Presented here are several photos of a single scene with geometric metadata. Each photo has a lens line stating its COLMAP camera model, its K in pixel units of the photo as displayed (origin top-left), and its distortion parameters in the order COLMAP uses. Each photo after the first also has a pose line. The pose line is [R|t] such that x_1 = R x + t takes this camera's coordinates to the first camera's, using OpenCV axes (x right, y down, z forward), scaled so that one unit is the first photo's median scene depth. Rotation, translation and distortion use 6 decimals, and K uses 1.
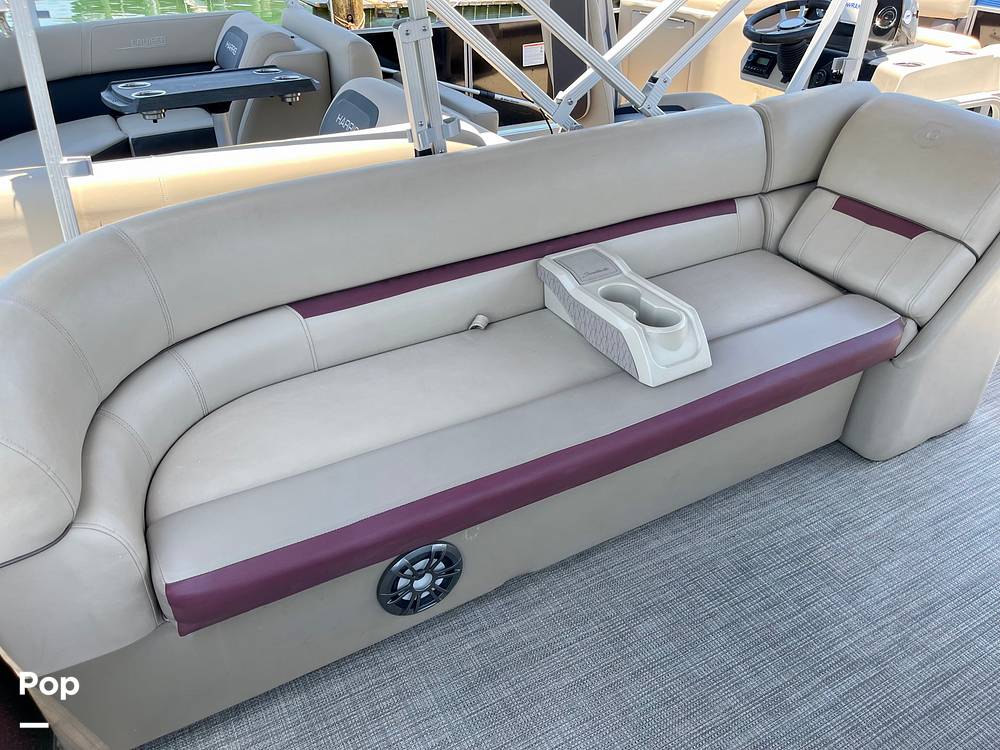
lens RADIAL K [[763.4, 0, 493.8], [0, 763.4, 390.5], [0, 0, 1]] dist [0.055011, -0.075440]
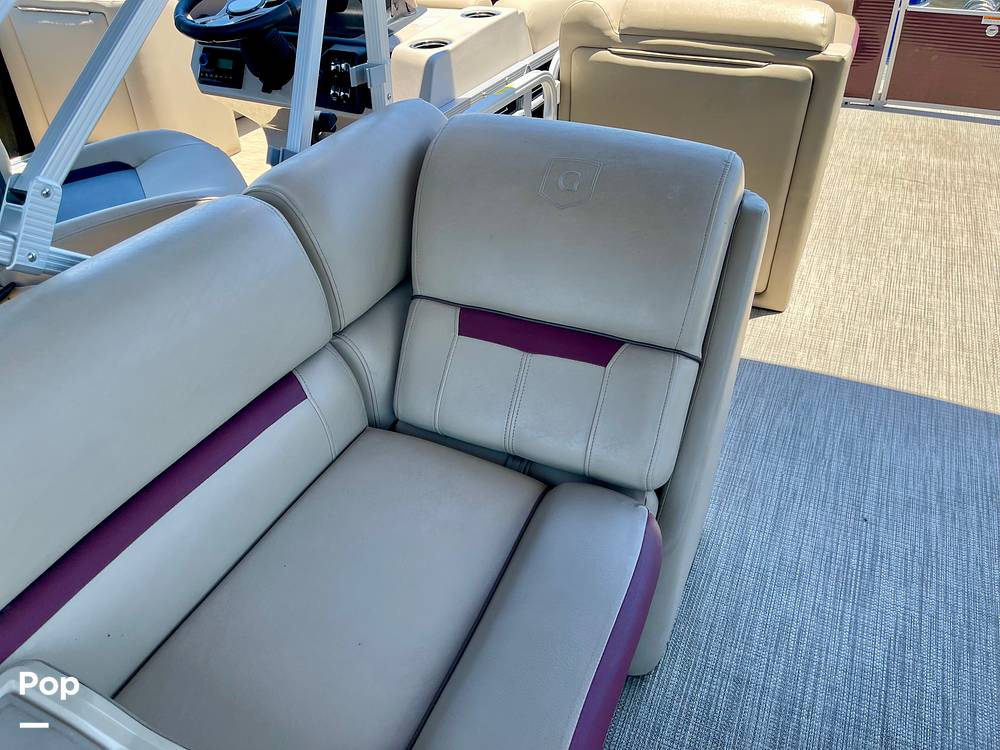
lens RADIAL K [[782.2, 0, 504.0], [0, 782.2, 374.1], [0, 0, 1]] dist [0.131273, -0.186979]
pose [[0.796416, -0.358779, 0.486825, 0.165031], [0.353821, 0.929284, 0.106032, -0.251287], [-0.490440, 0.087804, 0.867040, 0.462661]]
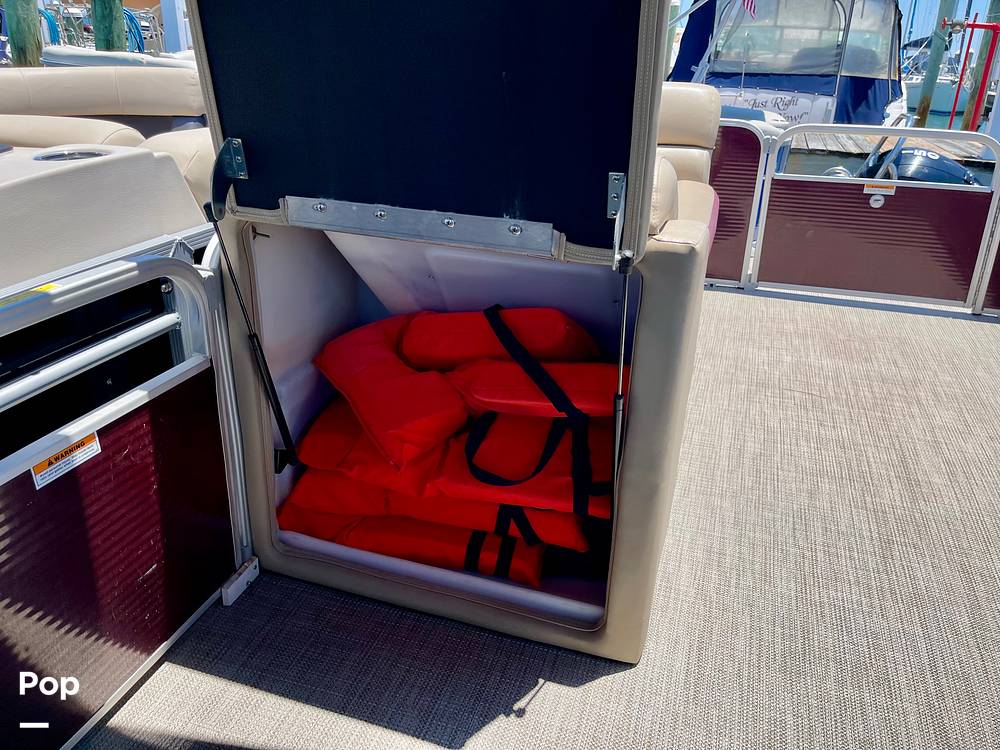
lens RADIAL K [[775.1, 0, 500.6], [0, 775.1, 377.4], [0, 0, 1]] dist [0.058086, -0.084759]
pose [[0.721531, -0.276145, 0.634930, 0.638918], [0.374023, 0.927163, -0.021794, -0.312752], [-0.582666, 0.253204, 0.772262, 0.754890]]
